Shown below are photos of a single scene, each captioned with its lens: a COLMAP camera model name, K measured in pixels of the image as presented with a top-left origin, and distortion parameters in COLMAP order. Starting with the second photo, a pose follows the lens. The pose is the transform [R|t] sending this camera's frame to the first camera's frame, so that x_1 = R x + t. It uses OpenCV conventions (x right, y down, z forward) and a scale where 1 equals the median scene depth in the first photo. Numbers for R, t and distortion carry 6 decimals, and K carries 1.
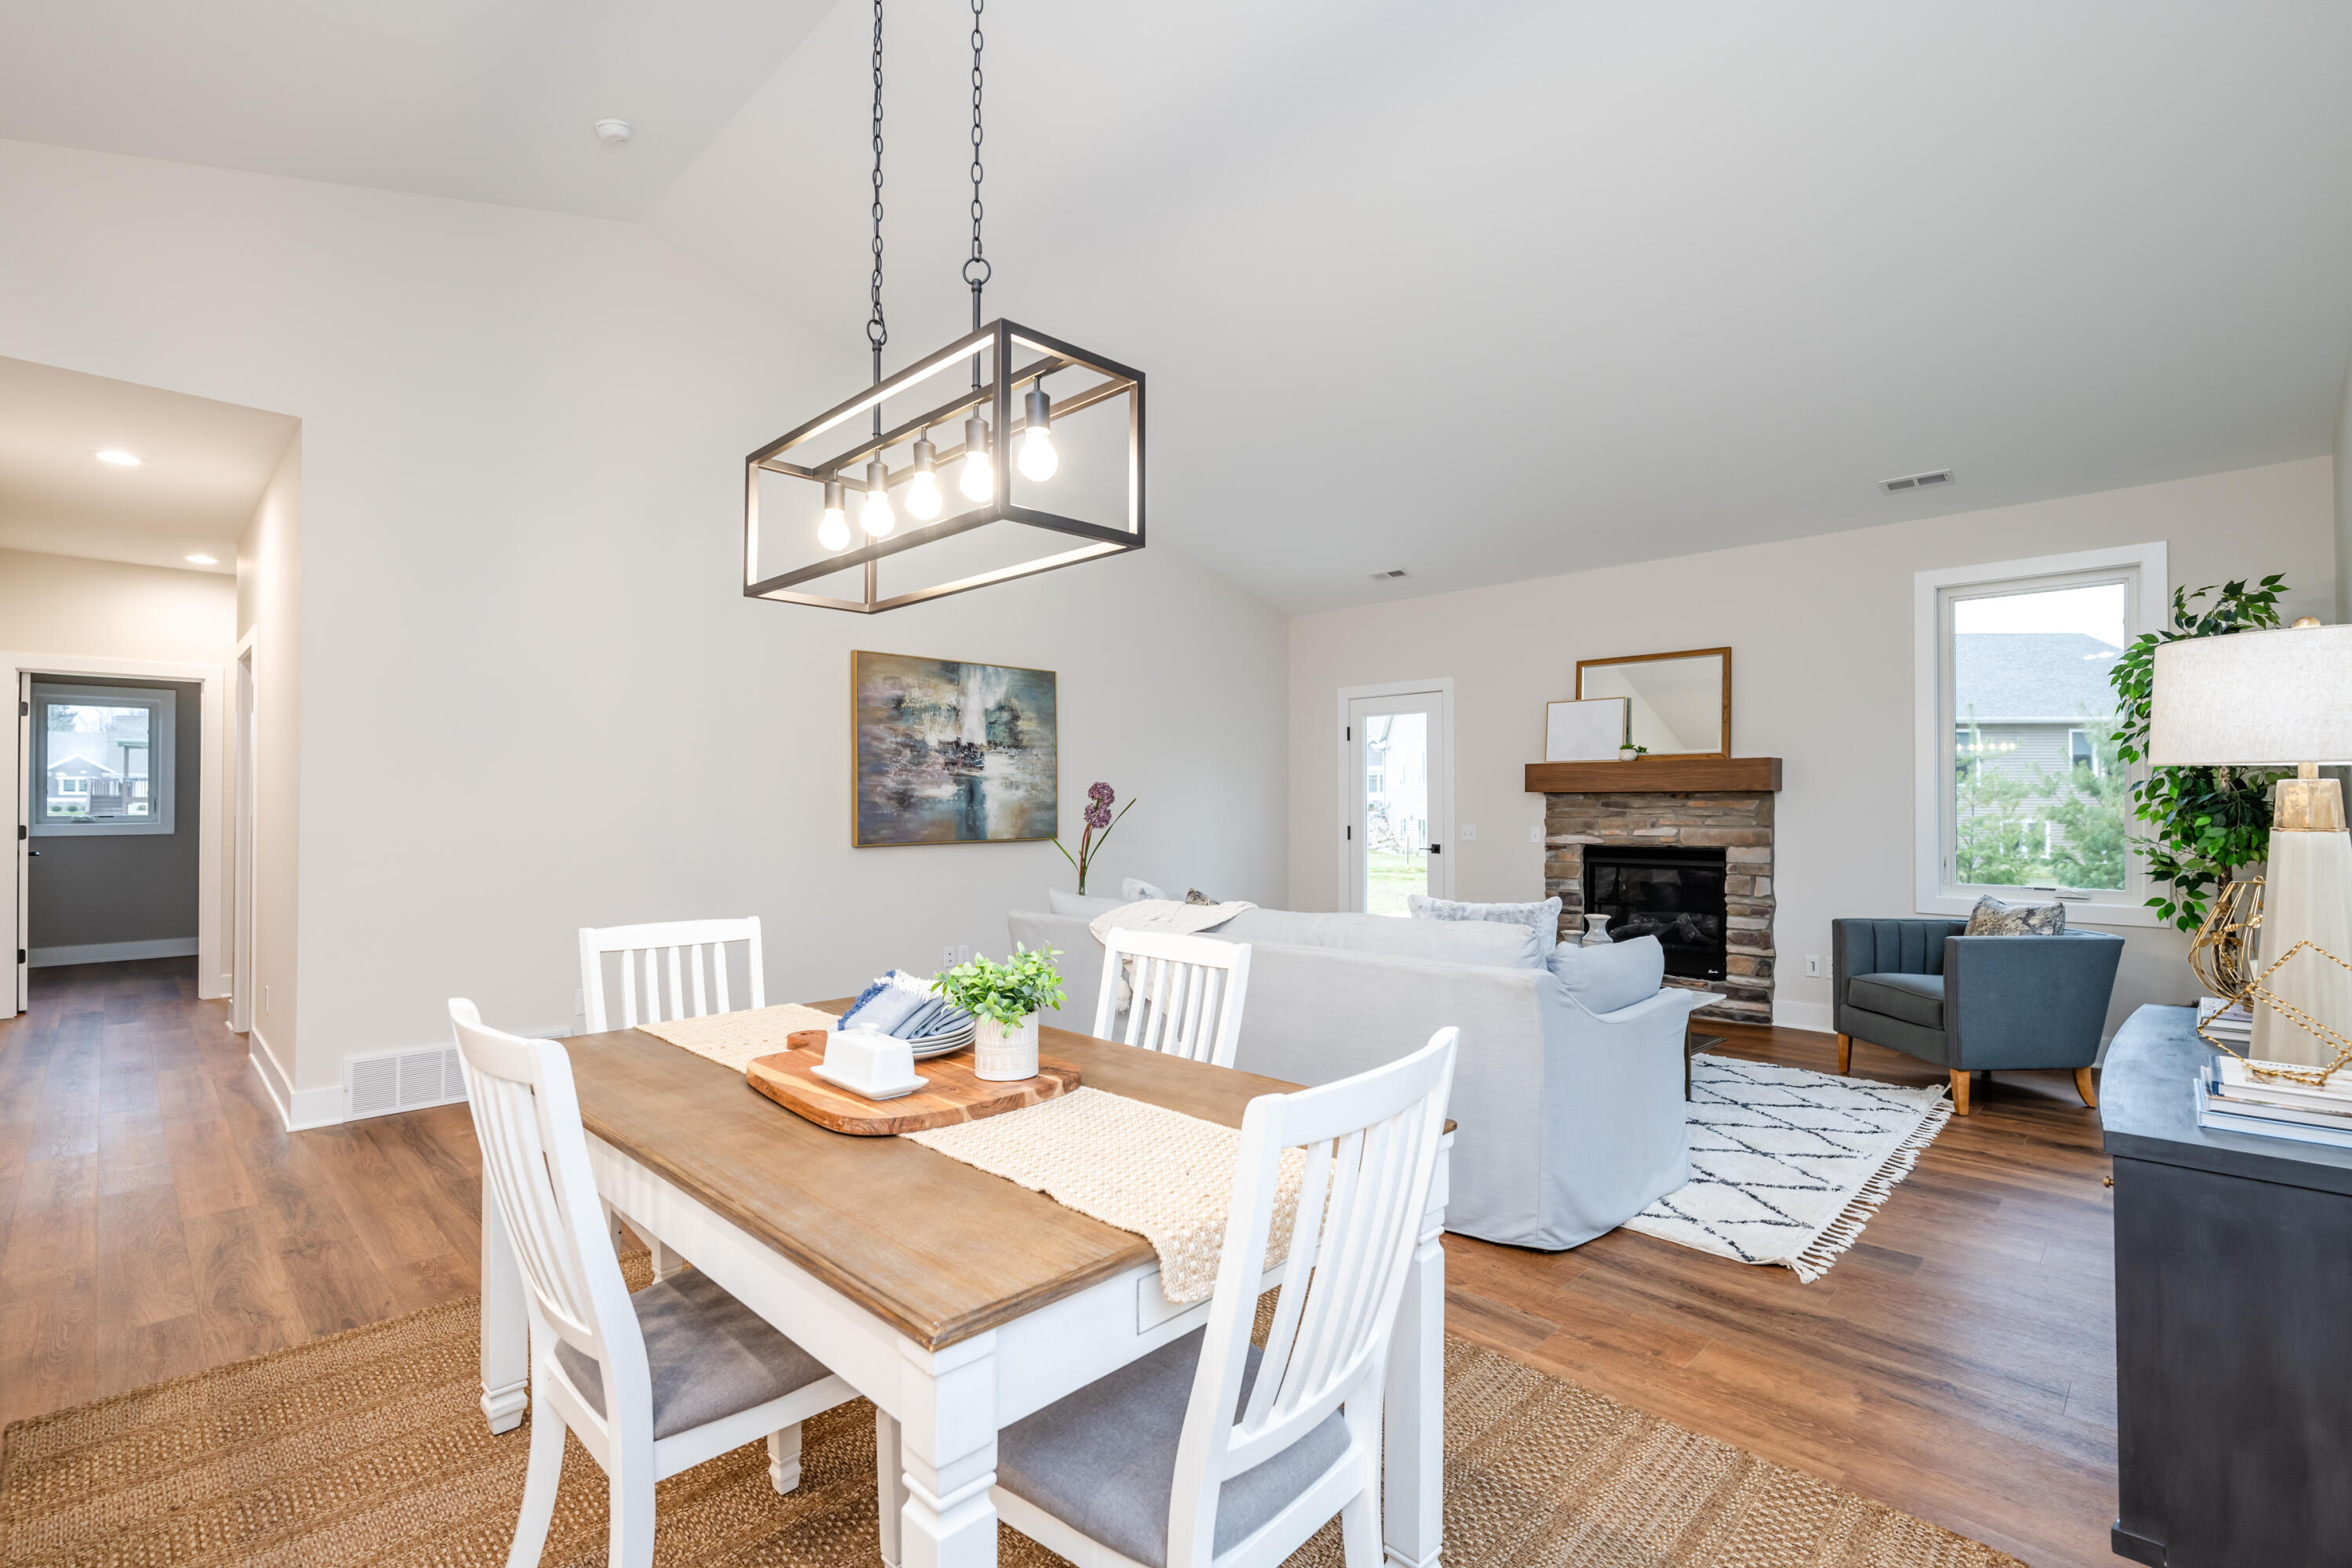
lens RADIAL K [[1043.2, 0, 1172.0], [0, 1043.2, 792.9], [0, 0, 1]] dist [-0.002582, 0.000245]
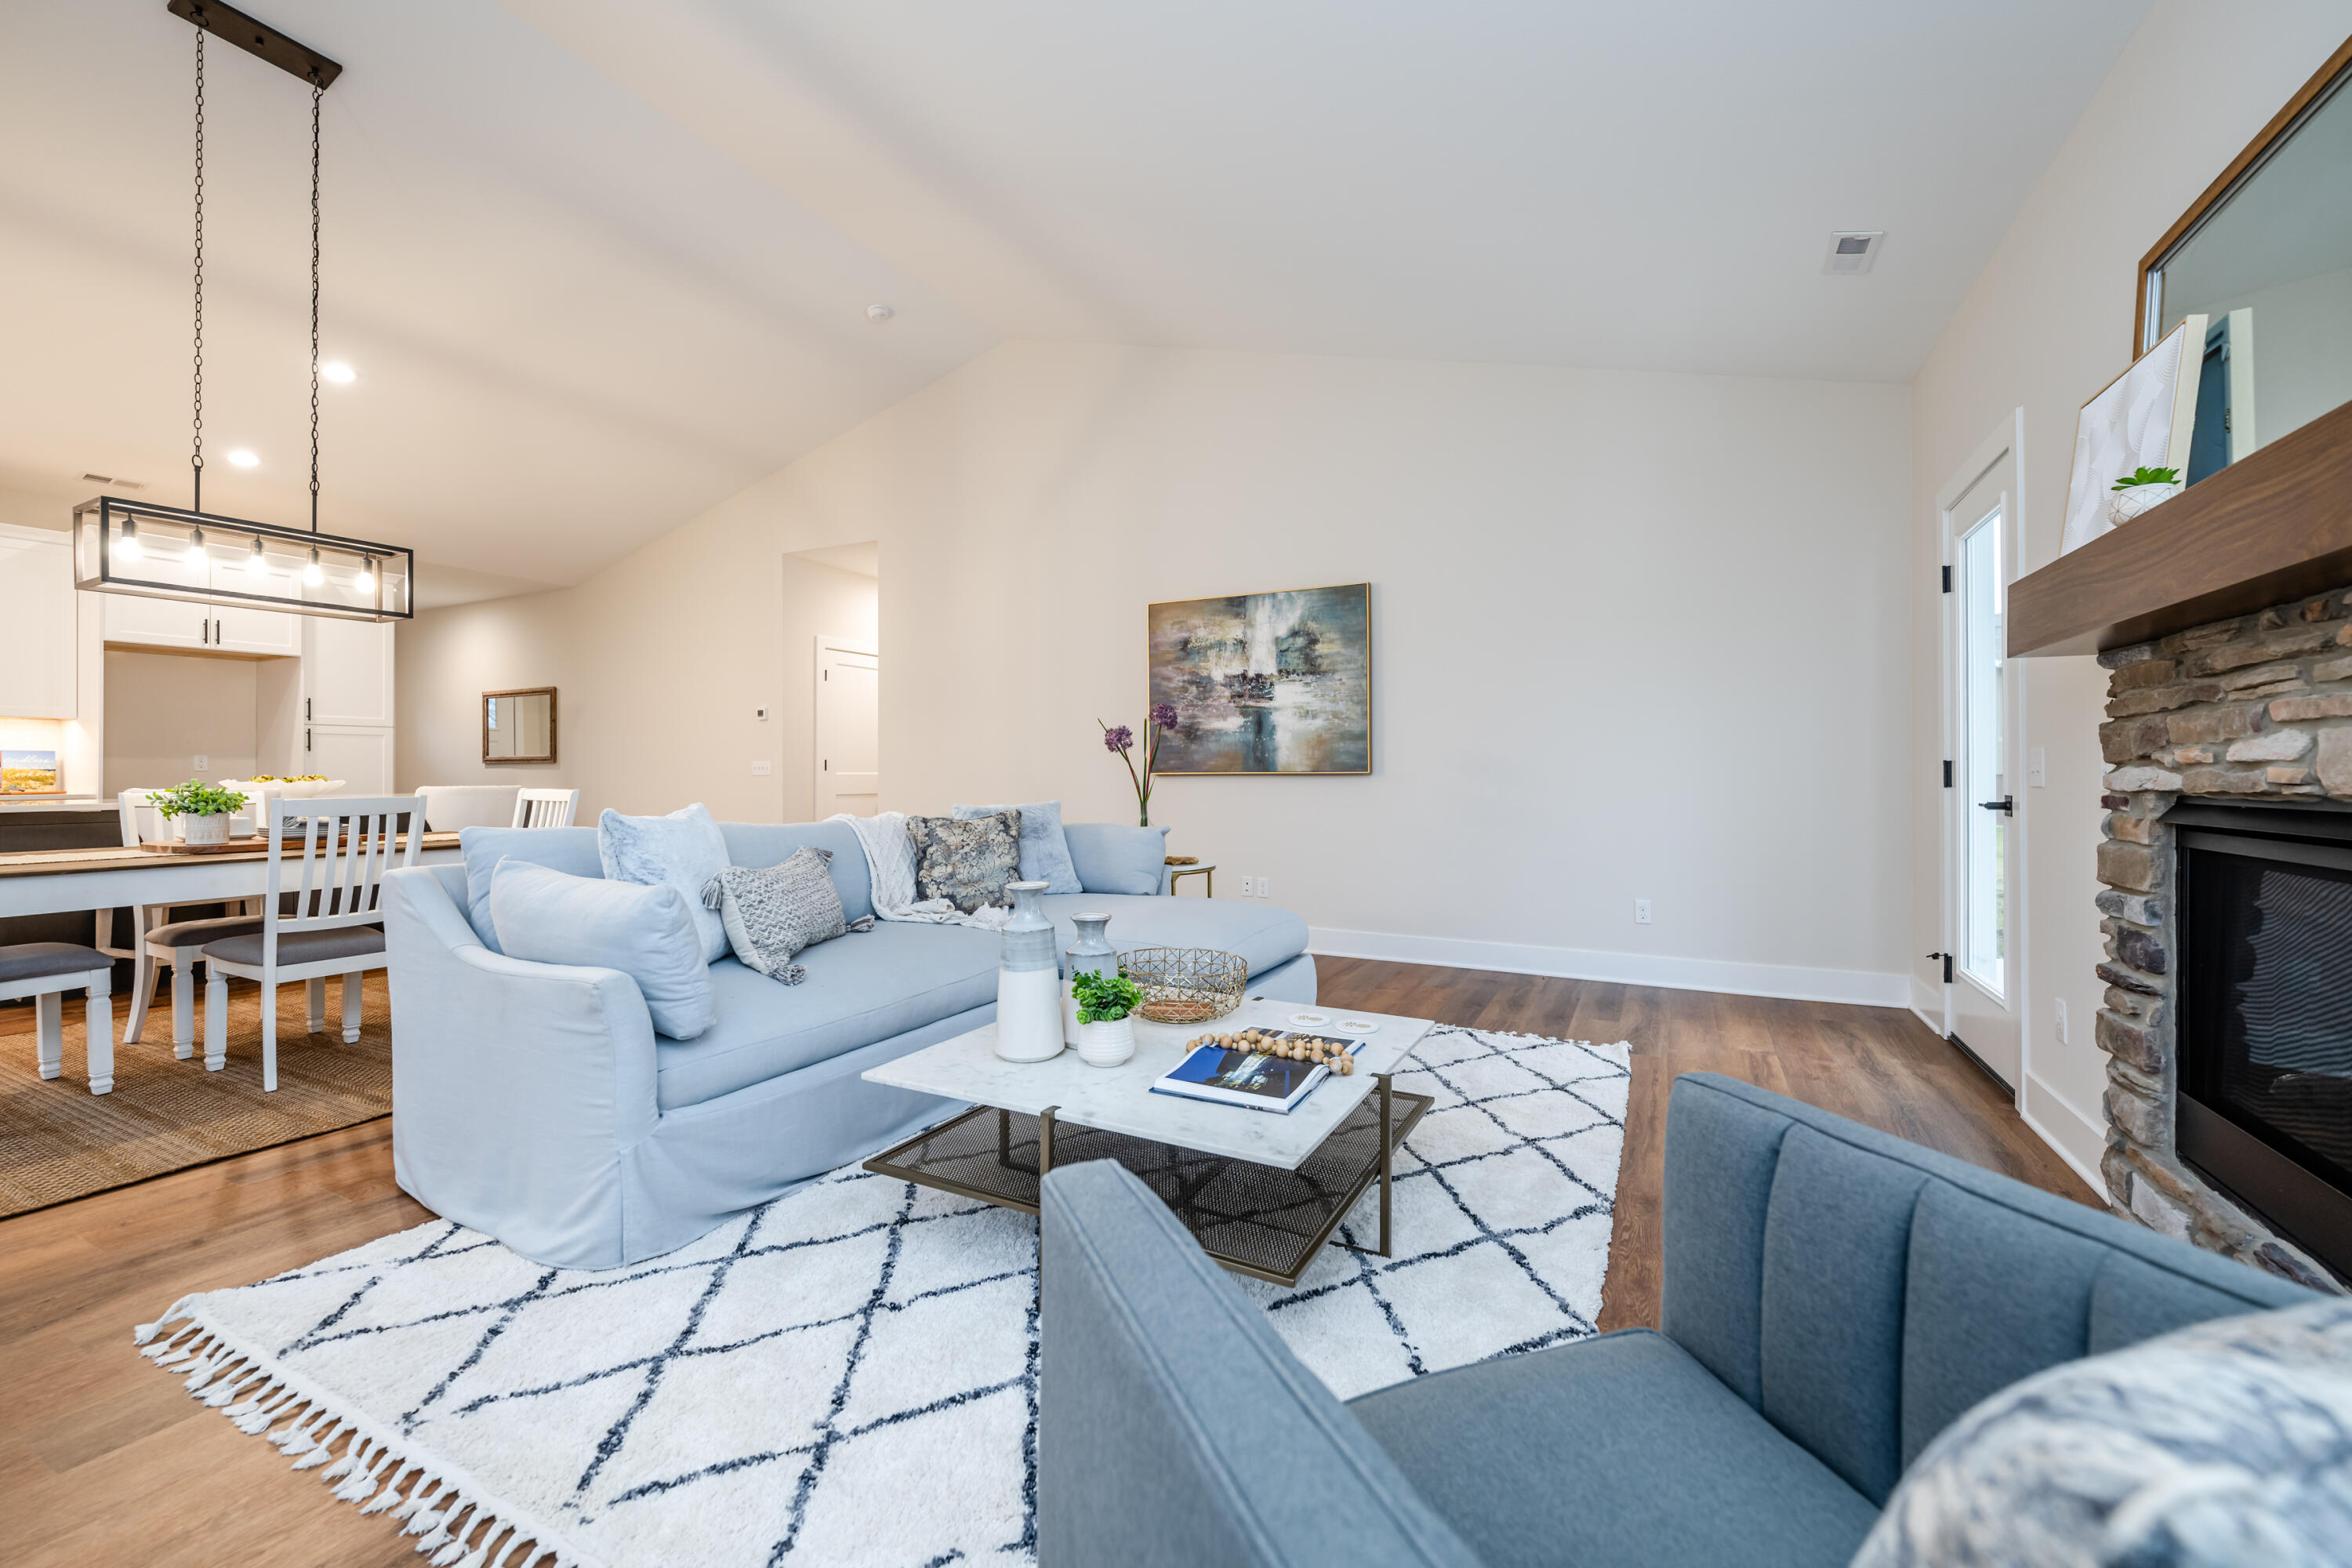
lens RADIAL K [[941.3, 0, 1194.5], [0, 941.3, 769.4], [0, 0, 1]] dist [-0.002182, -0.000048]
pose [[0.309434, -0.001959, -0.950919, 0.649740], [0.009707, 0.999952, 0.001099, 0.042116], [0.950871, -0.009571, 0.309438, 0.672006]]
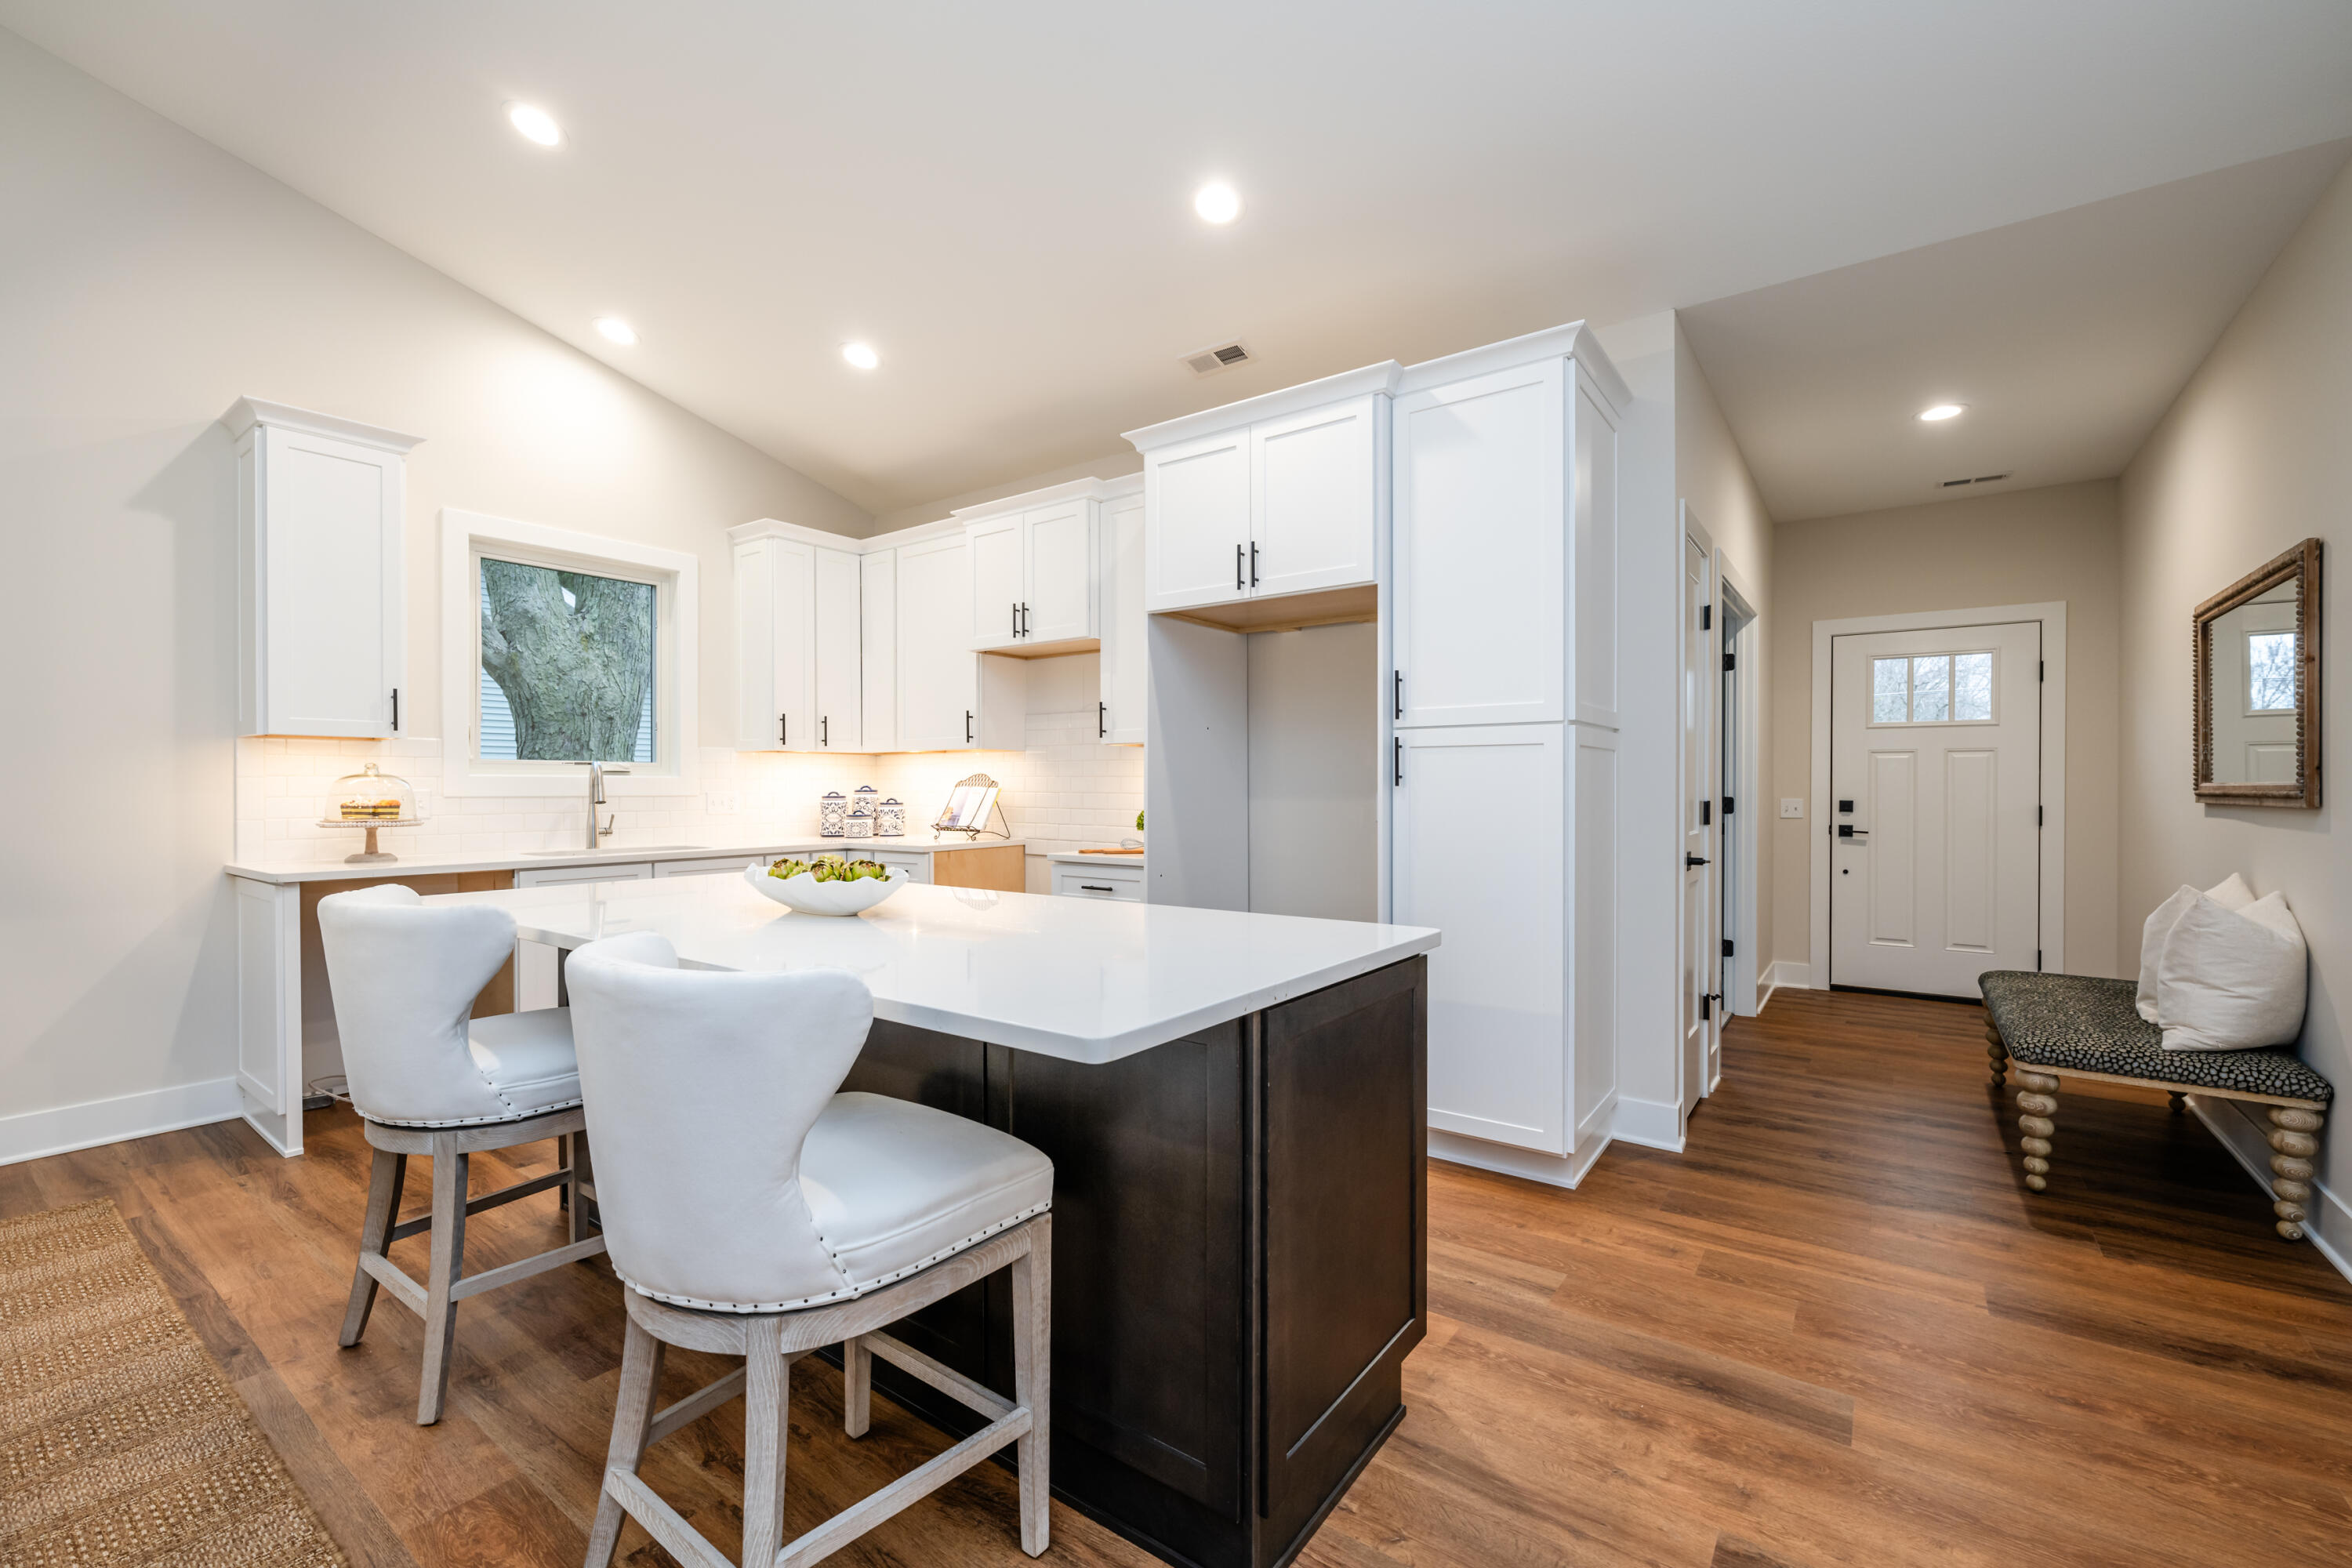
lens RADIAL K [[981.1, 0, 1181.8], [0, 981.1, 801.5], [0, 0, 1]] dist [-0.004447, 0.000761]
pose [[-0.989134, 0.003415, -0.146974, -0.466770], [0.002468, 0.999975, 0.006624, 0.016786], [0.146993, 0.006190, -0.989118, 0.537893]]
